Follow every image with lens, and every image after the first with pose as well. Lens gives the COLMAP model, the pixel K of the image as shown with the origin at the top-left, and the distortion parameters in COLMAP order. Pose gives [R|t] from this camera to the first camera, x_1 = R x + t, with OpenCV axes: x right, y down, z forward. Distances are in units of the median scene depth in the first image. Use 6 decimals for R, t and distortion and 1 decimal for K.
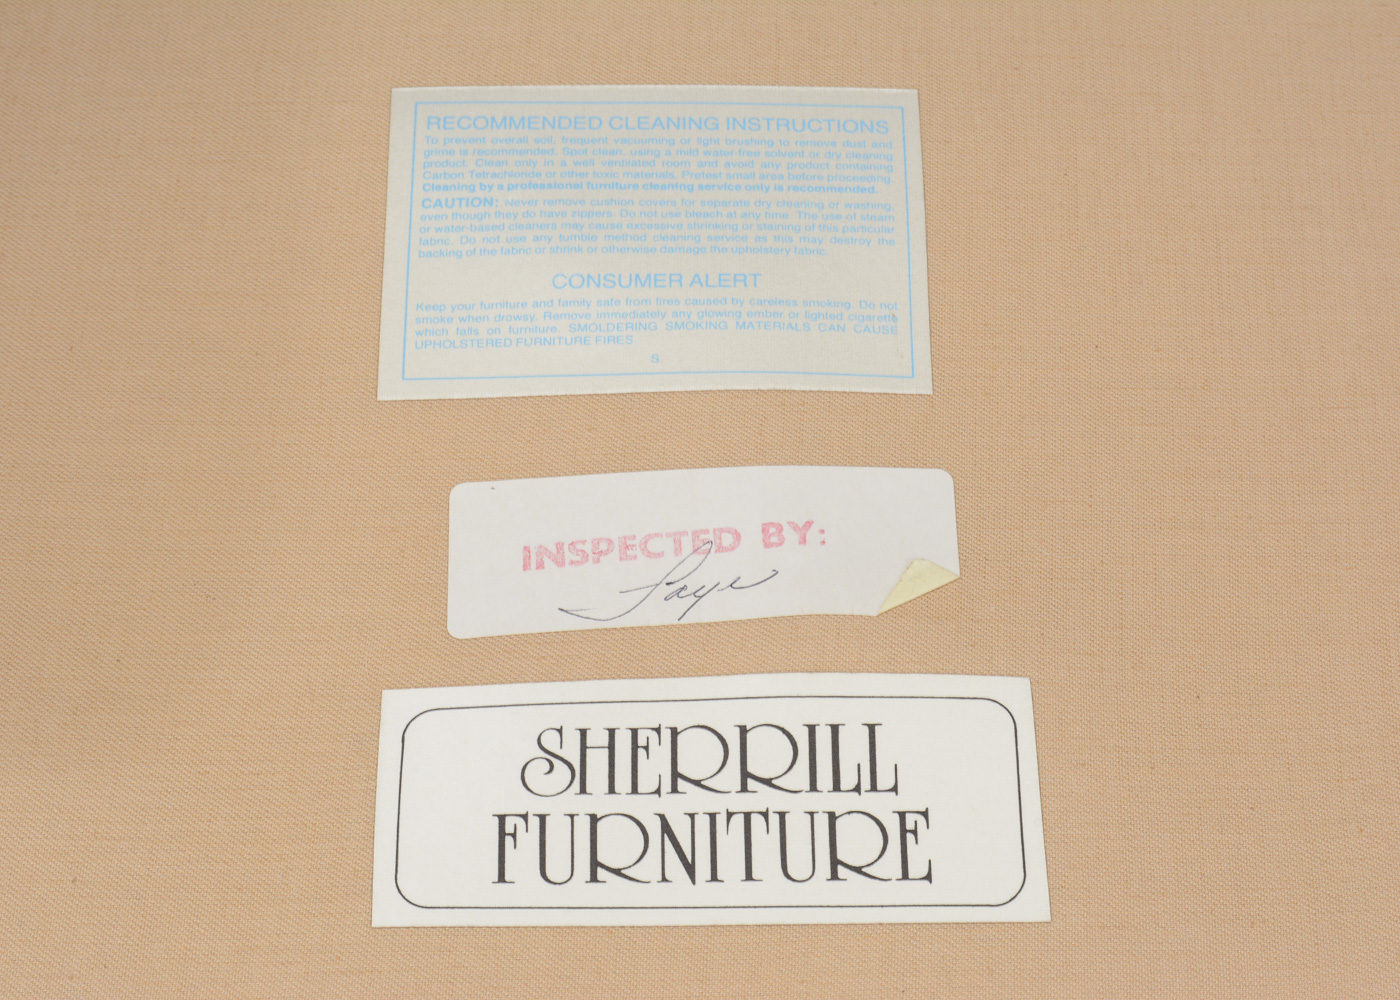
lens RADIAL K [[3335.4, 0, 698.3], [0, 3335.4, 499.4], [0, 0, 1]] dist [0.101852, 0.000000]
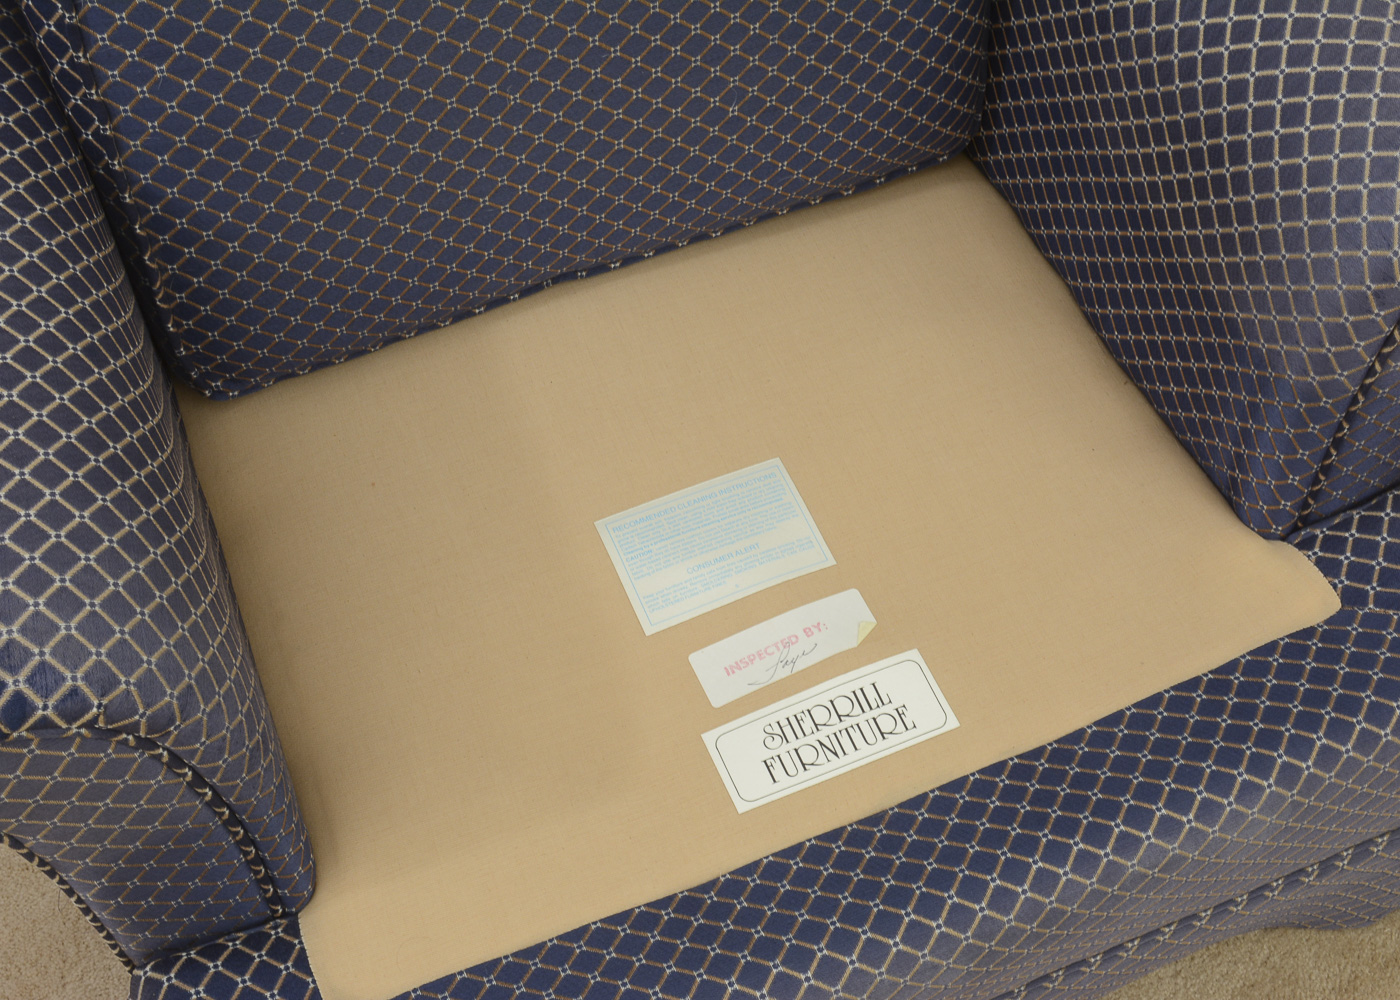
lens RADIAL K [[2079.9, 0, 705.0], [0, 2079.9, 501.7], [0, 0, 1]] dist [0.008701, 0.000000]
pose [[0.924335, -0.328825, 0.193593, -0.347124], [0.339647, 0.940229, -0.024675, -0.075544], [-0.173908, 0.088561, 0.980772, -0.649697]]
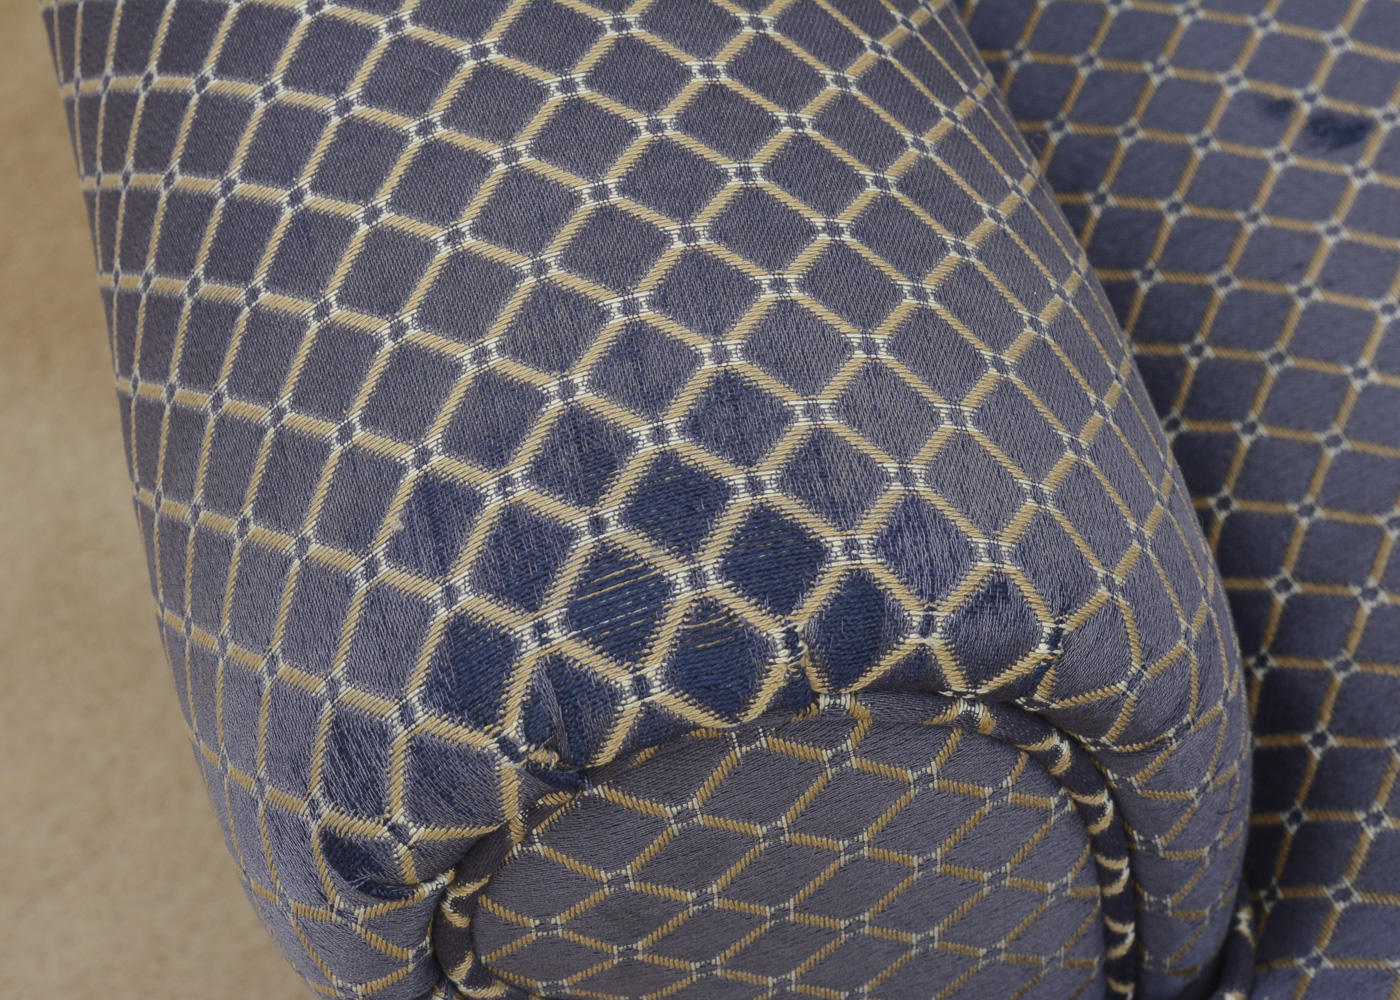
lens RADIAL K [[3335.4, 0, 699.4], [0, 3335.4, 499.3], [0, 0, 1]] dist [0.101852, 0.000000]
pose [[0.942597, -0.263361, 0.205308, -0.688533], [0.283487, 0.956025, -0.075178, -0.110907], [-0.176480, 0.129065, 0.975806, -0.023917]]
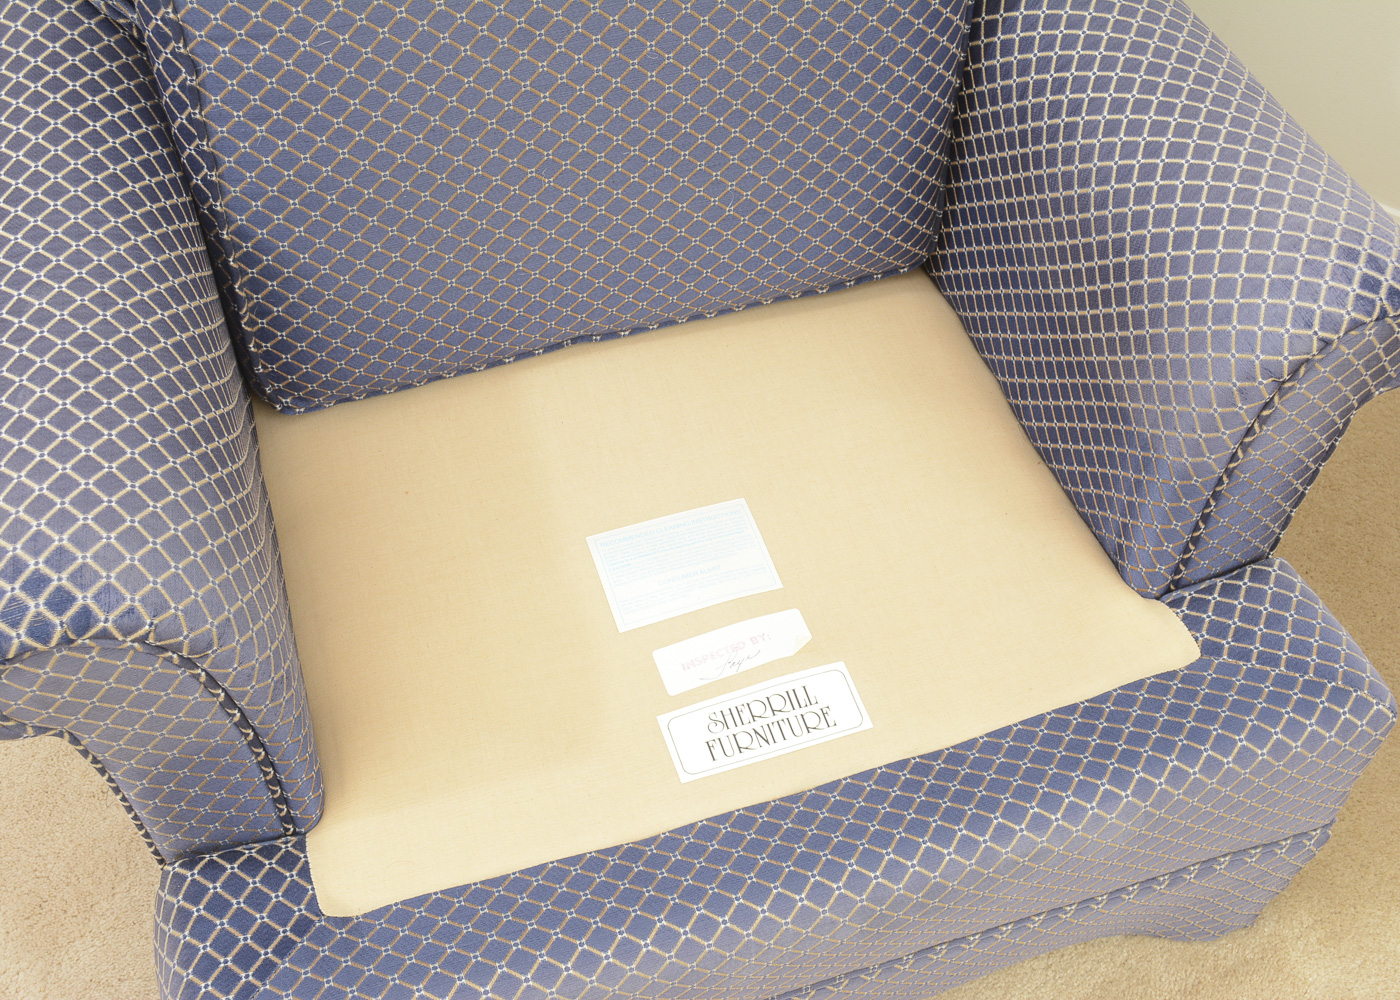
lens RADIAL K [[1764.1, 0, 698.0], [0, 1764.1, 495.7], [0, 0, 1]] dist [-0.007888, 0.000000]
pose [[0.950884, -0.239403, 0.196230, -0.332208], [0.260162, 0.961589, -0.087530, 0.011349], [-0.167737, 0.134283, 0.976643, -0.682979]]
